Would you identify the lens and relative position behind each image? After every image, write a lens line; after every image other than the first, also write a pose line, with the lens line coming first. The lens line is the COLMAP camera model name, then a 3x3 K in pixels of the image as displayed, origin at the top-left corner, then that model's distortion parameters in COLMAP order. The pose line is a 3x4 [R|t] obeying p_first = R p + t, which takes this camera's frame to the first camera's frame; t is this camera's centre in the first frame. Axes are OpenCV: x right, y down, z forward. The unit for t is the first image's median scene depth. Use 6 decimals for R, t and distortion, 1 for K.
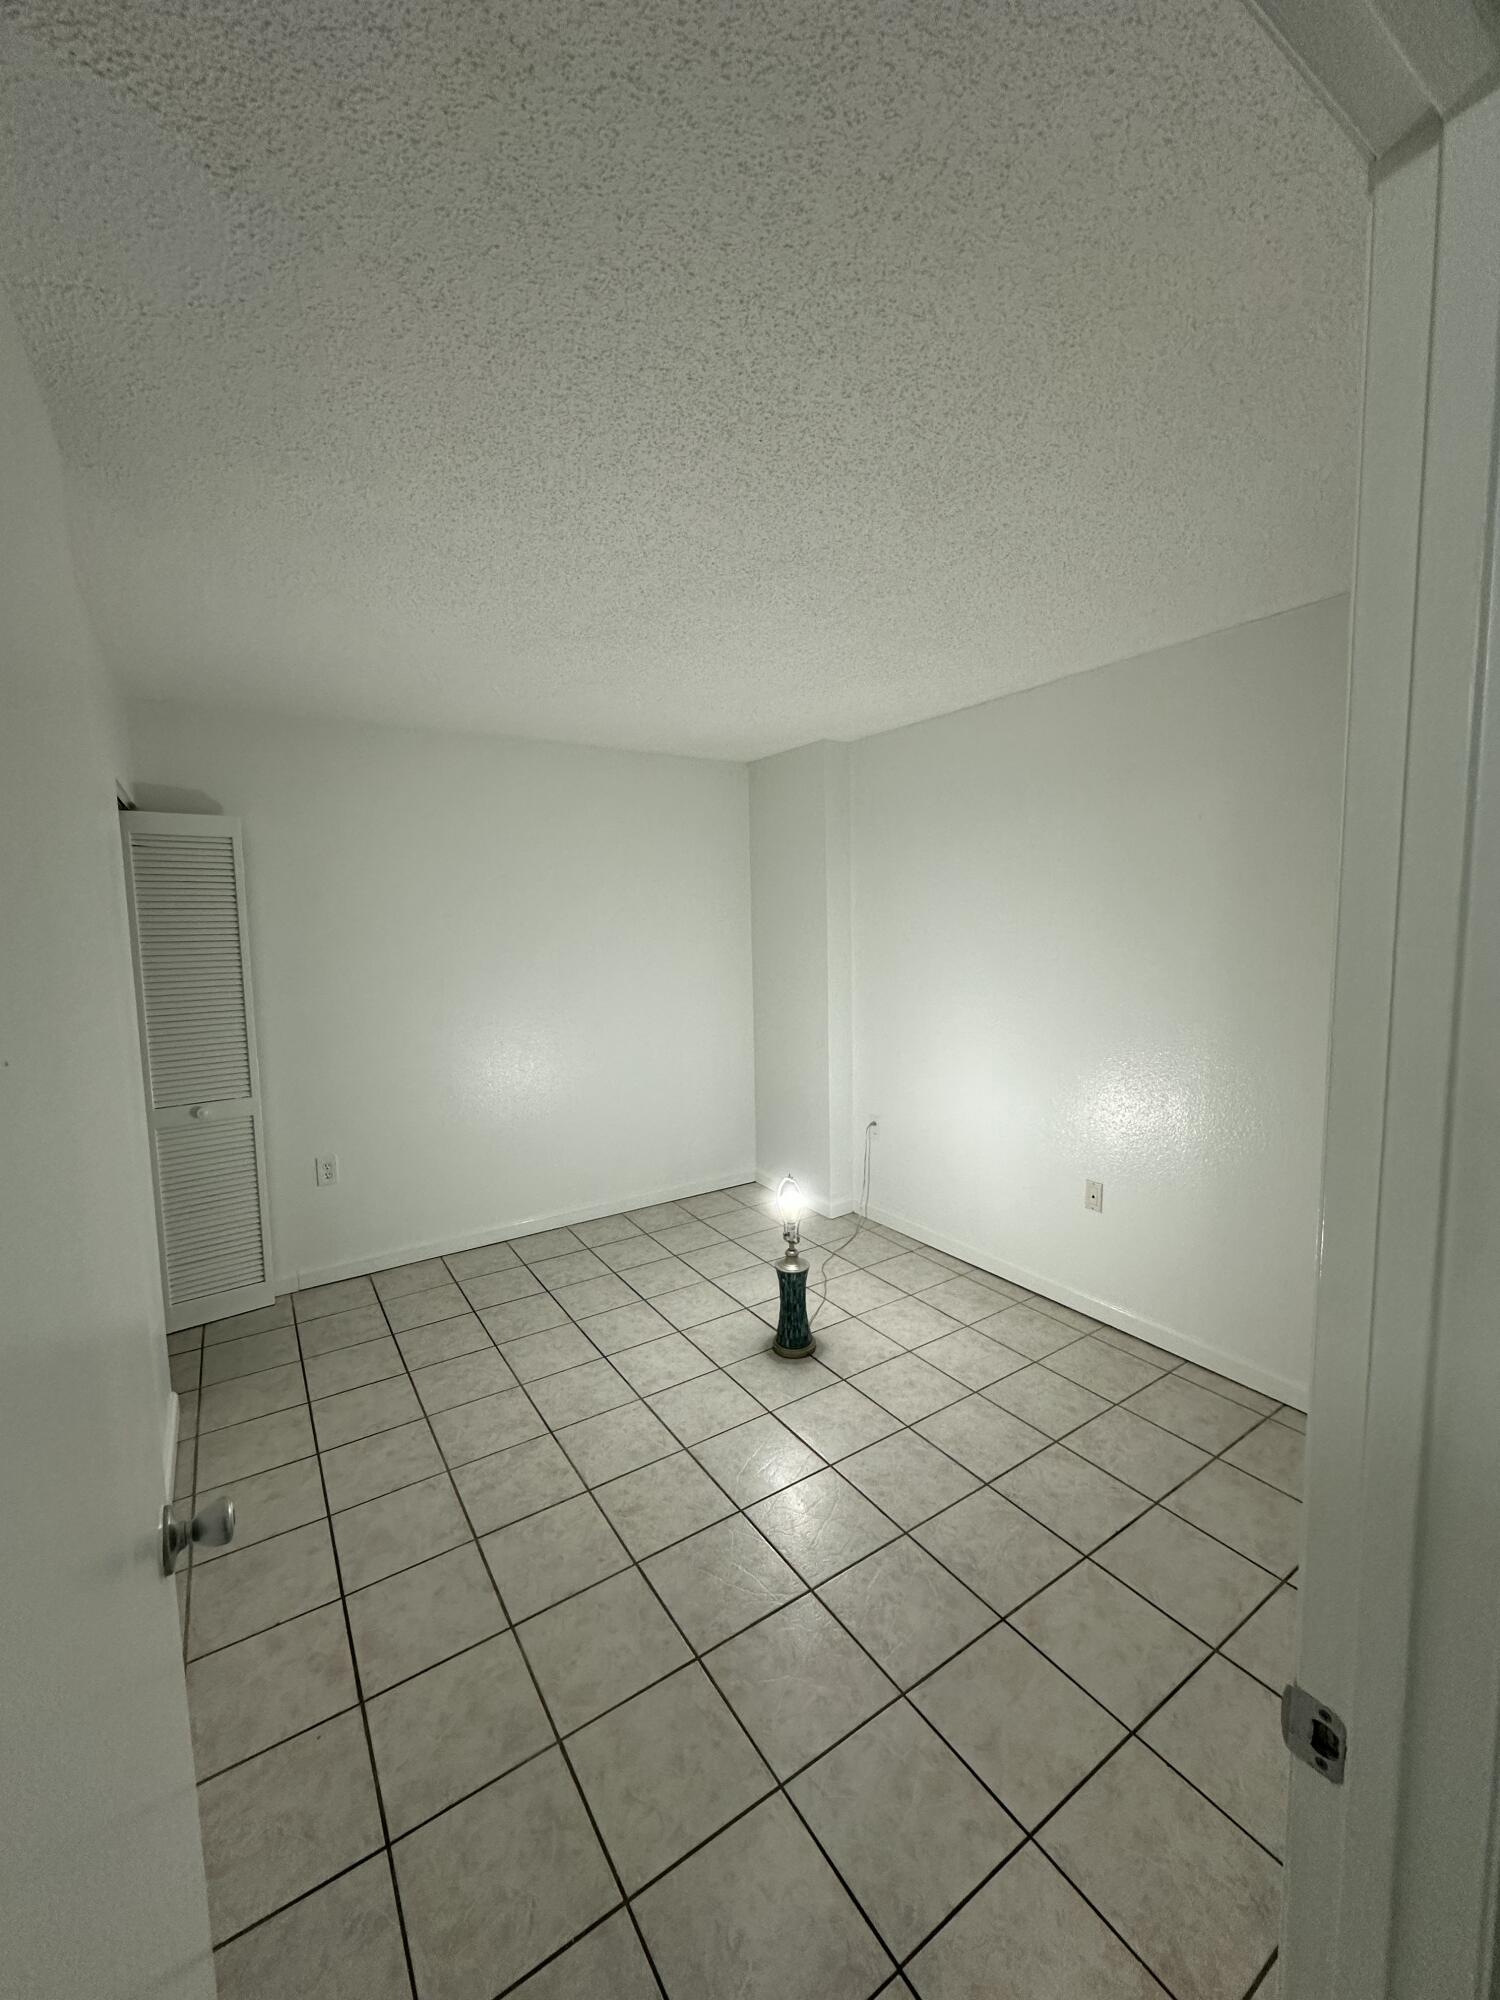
lens RADIAL K [[800.0, 0, 750.0], [0, 800.0, 1000.0], [0, 0, 1]] dist [0.000345, 0.000049]
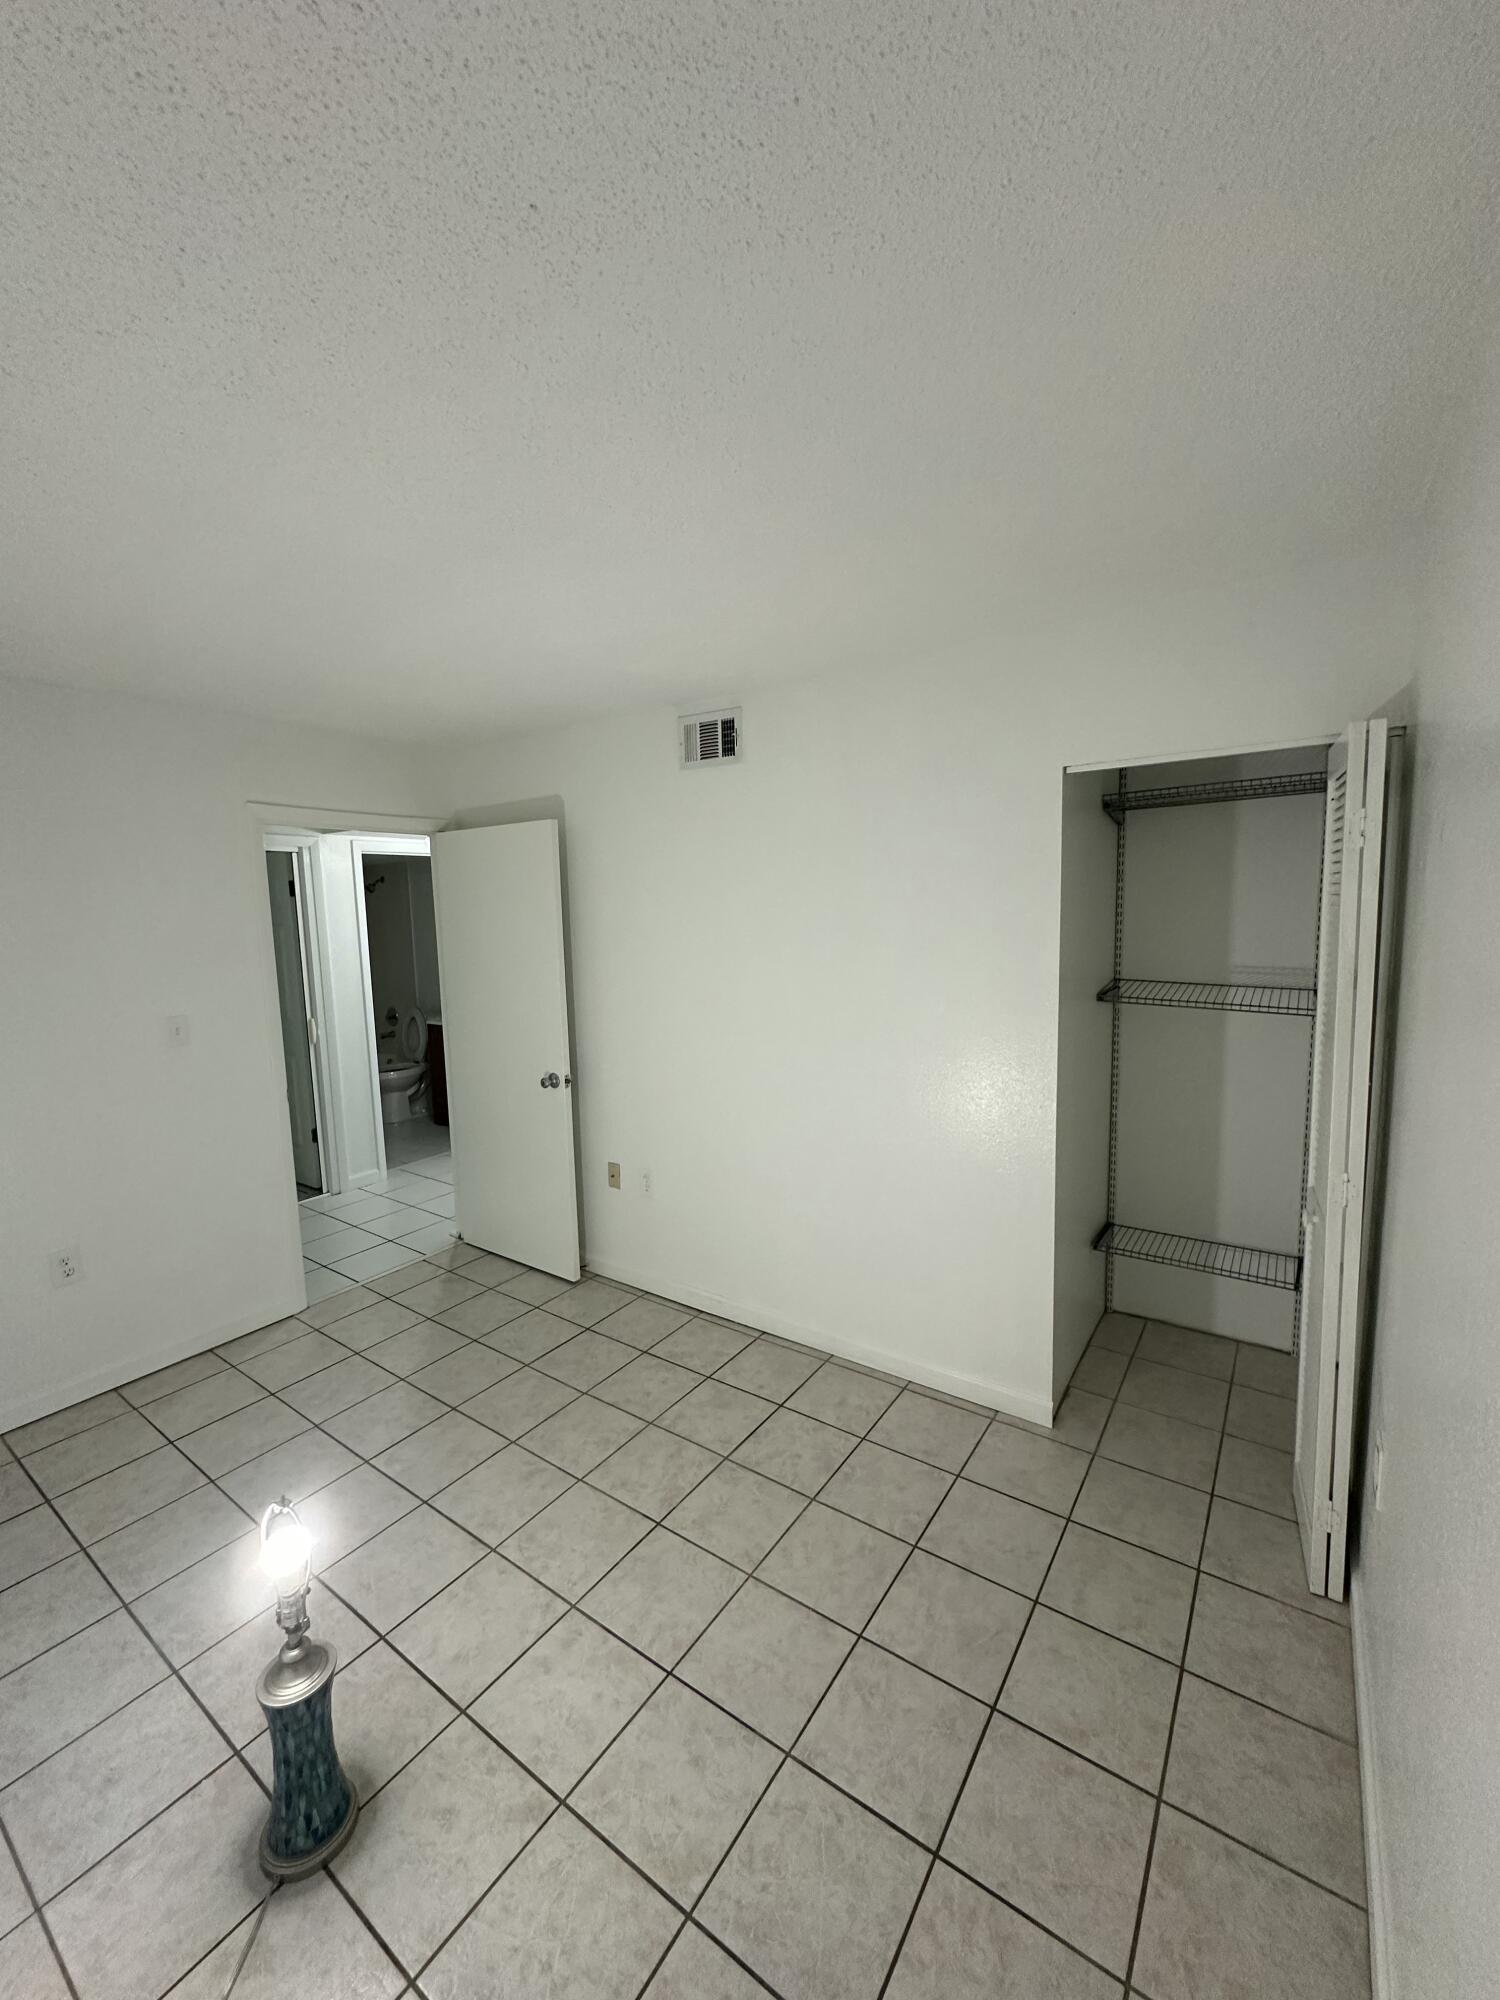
lens RADIAL K [[800.0, 0, 750.0], [0, 800.0, 1000.0], [0, 0, 1]] dist [0.000345, 0.000049]
pose [[-0.929900, 0.081493, -0.358671, -0.068970], [0.003619, 0.977126, 0.212630, -0.191809], [0.367794, 0.196426, -0.908925, 1.601533]]
